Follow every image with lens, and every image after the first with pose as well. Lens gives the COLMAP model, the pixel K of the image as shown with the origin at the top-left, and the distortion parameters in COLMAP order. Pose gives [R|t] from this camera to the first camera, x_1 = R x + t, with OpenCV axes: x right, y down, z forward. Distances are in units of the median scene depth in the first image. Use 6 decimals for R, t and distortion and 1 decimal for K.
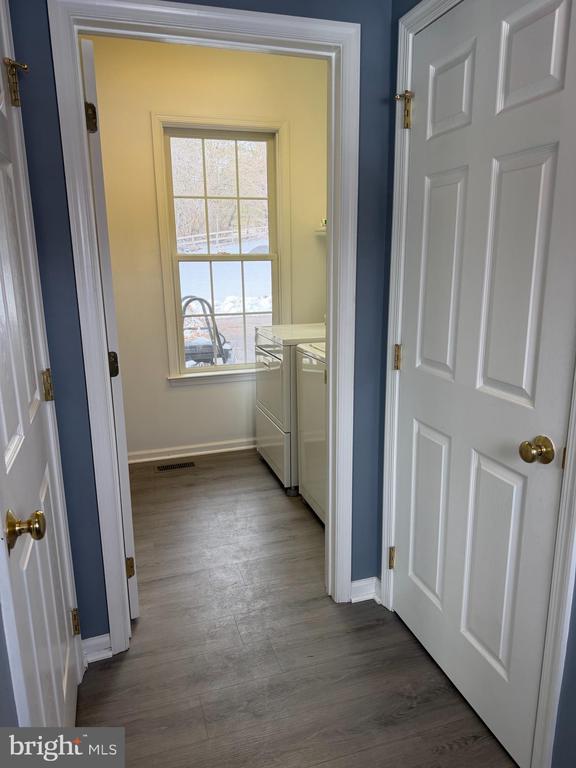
lens RADIAL K [[546.4, 0, 288.9], [0, 546.4, 387.8], [0, 0, 1]] dist [0.009813, -0.004824]
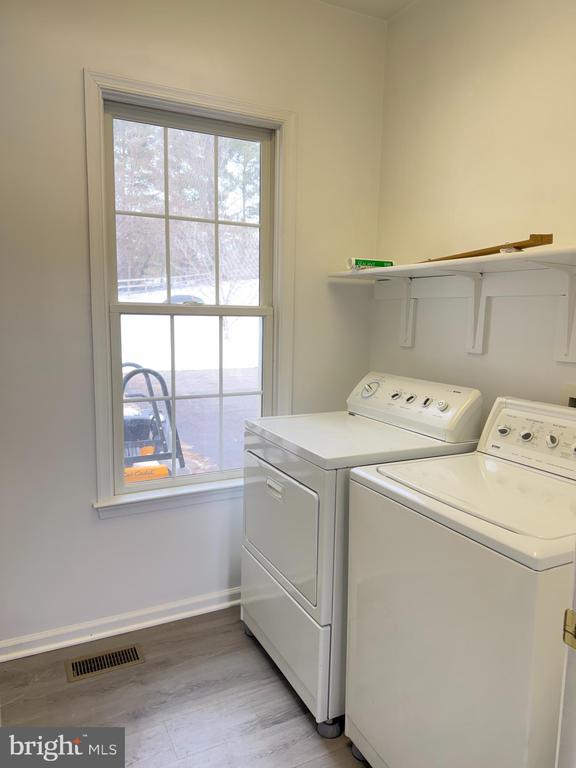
lens RADIAL K [[546.4, 0, 288.2], [0, 546.4, 379.9], [0, 0, 1]] dist [0.009813, -0.004824]
pose [[0.986505, 0.011681, 0.163312, -0.113308], [0.005509, 0.994519, -0.104409, -0.090822], [-0.163636, 0.103900, 0.981034, 0.367810]]
